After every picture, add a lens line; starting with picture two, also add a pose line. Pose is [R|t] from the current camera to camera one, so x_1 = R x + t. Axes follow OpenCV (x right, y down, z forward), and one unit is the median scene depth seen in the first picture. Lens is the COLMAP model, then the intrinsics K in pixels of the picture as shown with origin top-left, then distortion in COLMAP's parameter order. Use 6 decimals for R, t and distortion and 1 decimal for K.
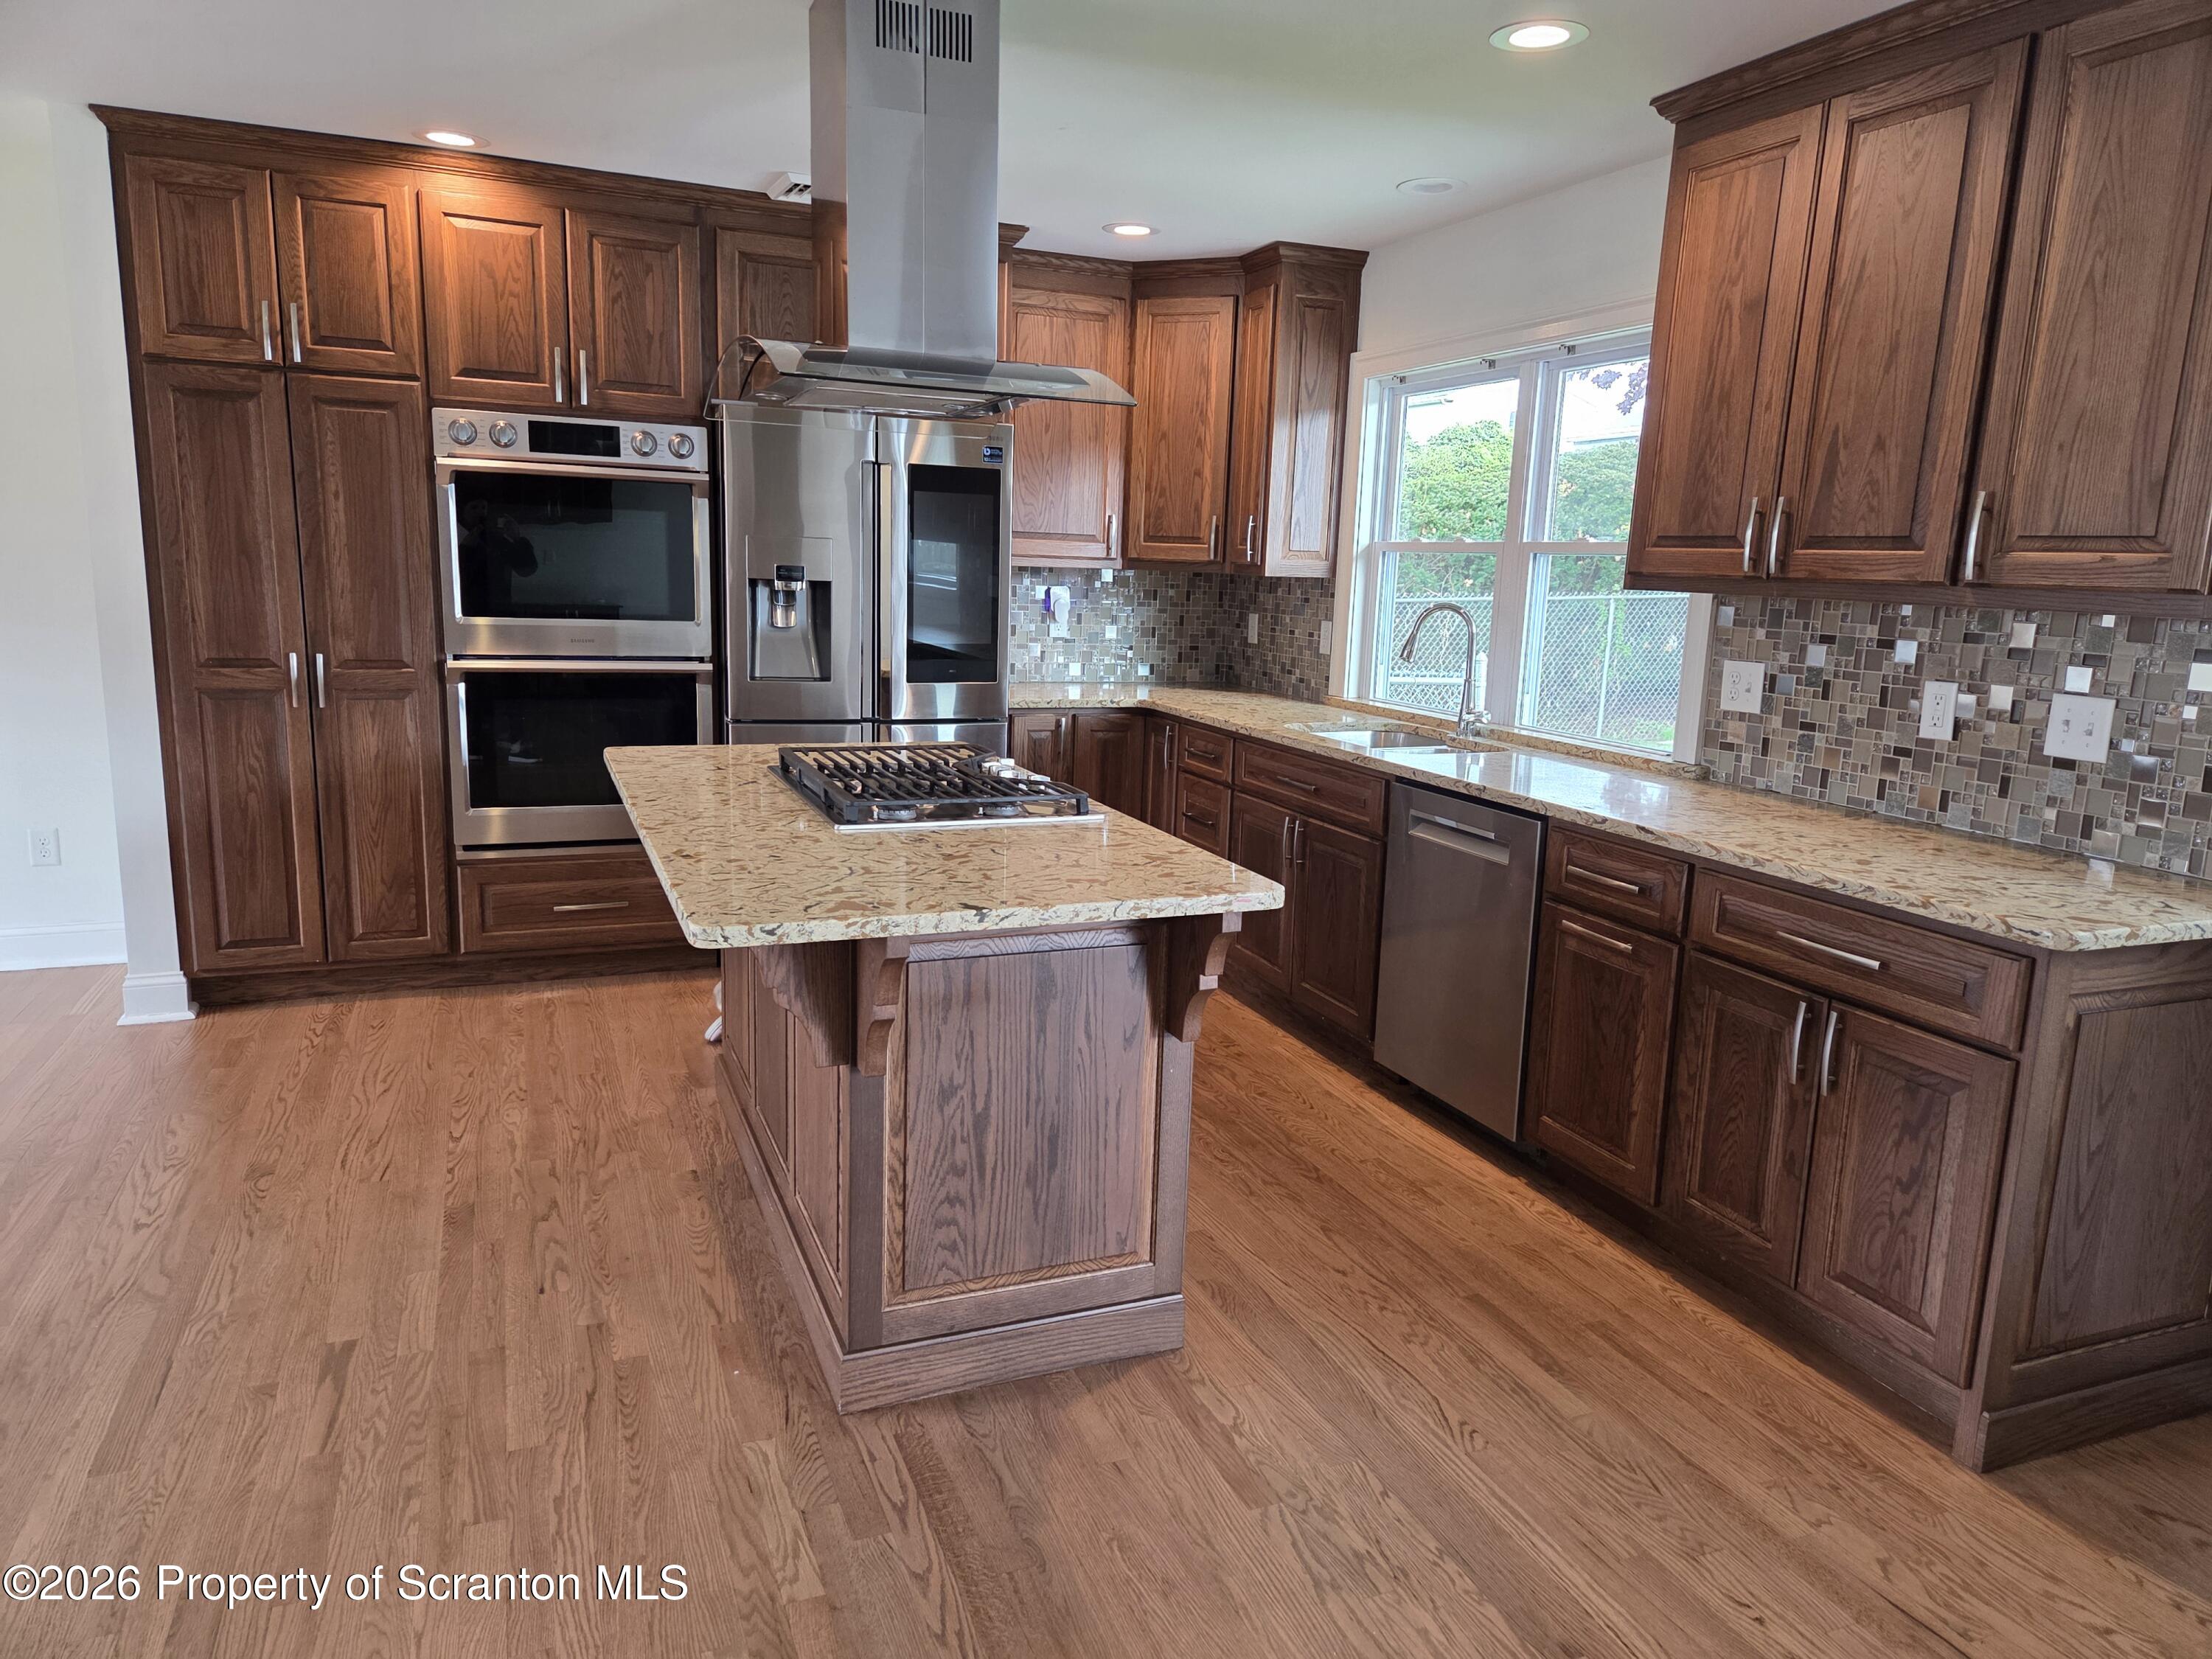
lens RADIAL K [[1469.1, 0, 1116.8], [0, 1469.1, 826.8], [0, 0, 1]] dist [0.063565, -0.051015]
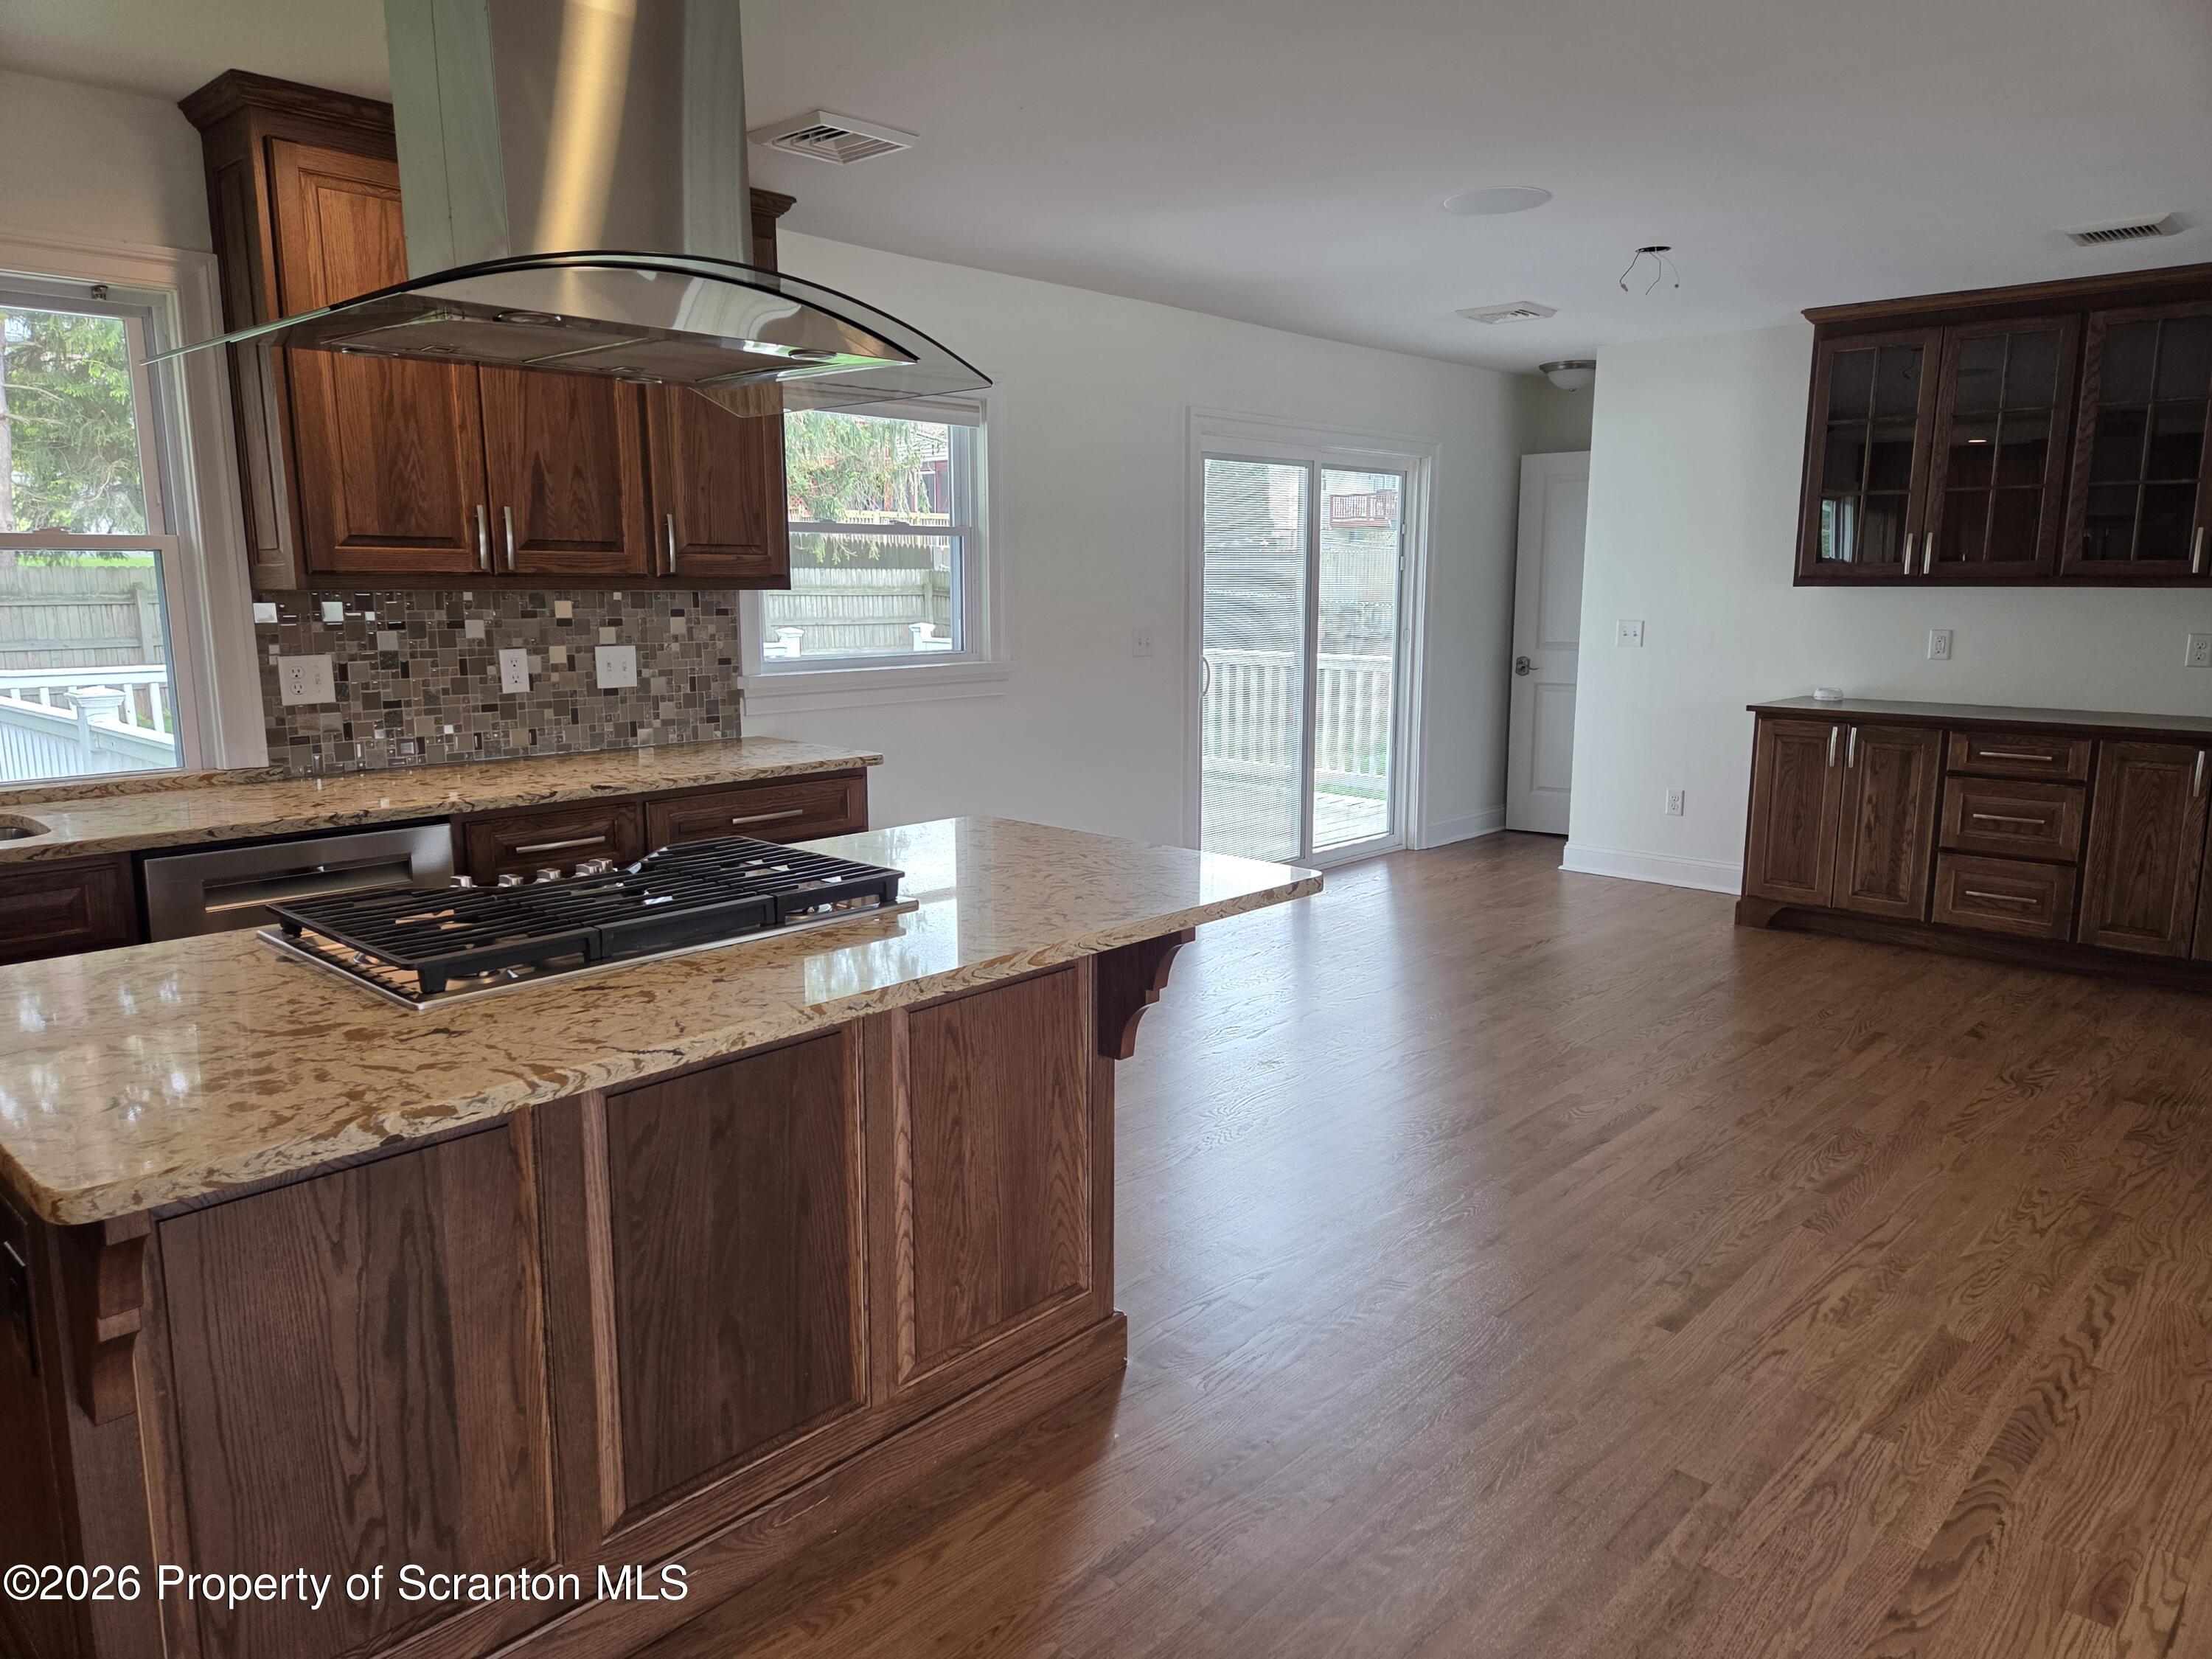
lens RADIAL K [[1469.1, 0, 1116.8], [0, 1469.1, 826.8], [0, 0, 1]] dist [0.063565, -0.051015]
pose [[-0.416839, -0.186689, 0.889602, -0.817121], [0.150797, 0.950917, 0.270215, -0.210045], [-0.896385, 0.246786, -0.368227, 0.990022]]
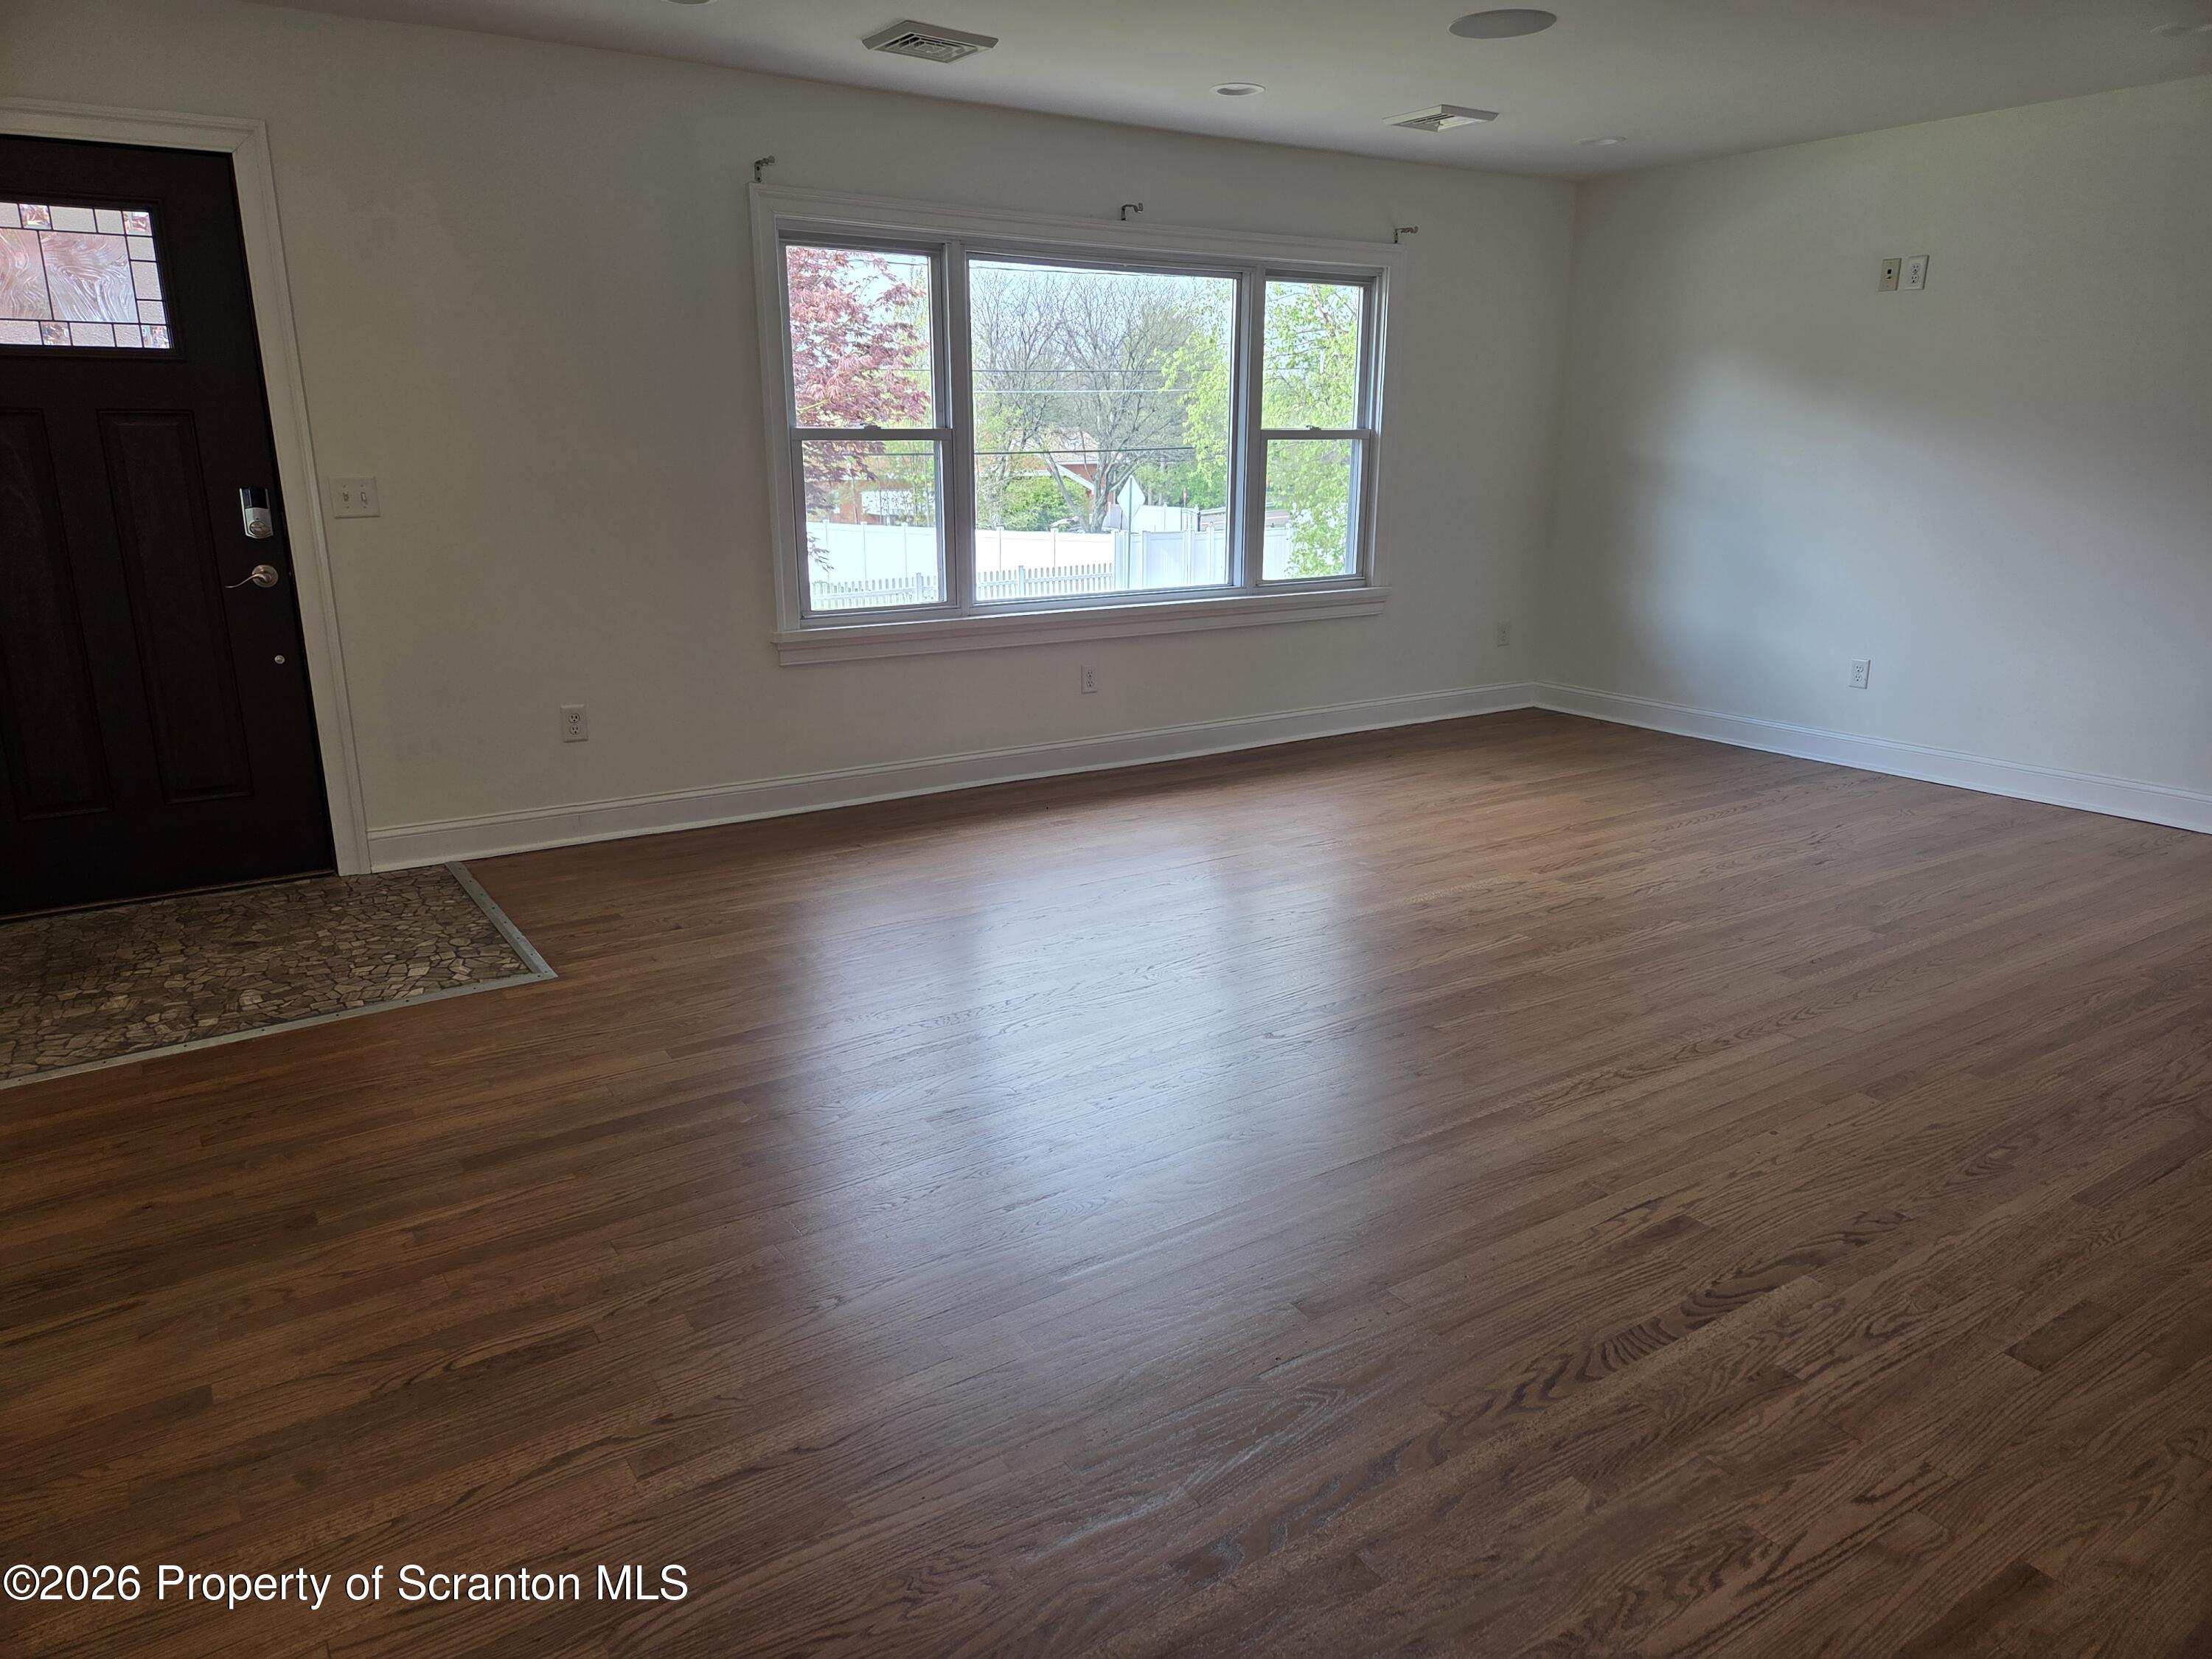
lens RADIAL K [[1462.9, 0, 1107.4], [0, 1462.9, 822.7], [0, 0, 1]] dist [0.069898, -0.053628]
pose [[0.192798, 0.223851, -0.955364, 0.183838], [-0.170601, 0.966449, 0.192021, 0.023407], [0.966294, 0.125965, 0.224518, -0.055419]]
